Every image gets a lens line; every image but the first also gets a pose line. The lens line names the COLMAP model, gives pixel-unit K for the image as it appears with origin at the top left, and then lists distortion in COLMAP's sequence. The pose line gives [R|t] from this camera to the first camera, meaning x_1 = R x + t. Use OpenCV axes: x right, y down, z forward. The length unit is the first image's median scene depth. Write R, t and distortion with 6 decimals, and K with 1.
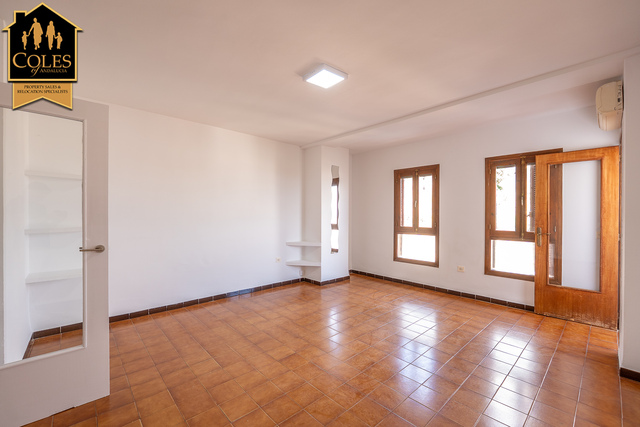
lens RADIAL K [[270.1, 0, 318.8], [0, 270.1, 216.0], [0, 0, 1]] dist [-0.006128, -0.000458]
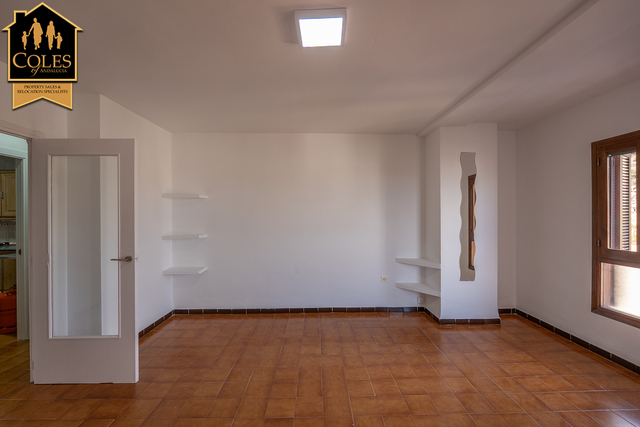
lens RADIAL K [[270.1, 0, 318.8], [0, 270.1, 216.0], [0, 0, 1]] dist [-0.006128, -0.000458]
pose [[0.746388, -0.004041, -0.665499, 0.276605], [0.001793, 0.999990, -0.004061, -0.028273], [0.665509, 0.001838, 0.746388, 0.293345]]
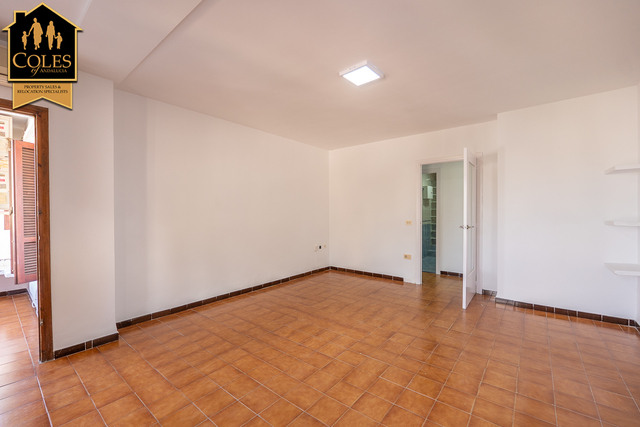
lens RADIAL K [[270.1, 0, 318.8], [0, 270.1, 216.0], [0, 0, 1]] dist [-0.006128, -0.000458]
pose [[-0.989528, 0.002090, -0.144323, 0.199403], [-0.000954, 0.999779, 0.021014, 0.002279], [0.144335, 0.020932, -0.989307, 1.191056]]
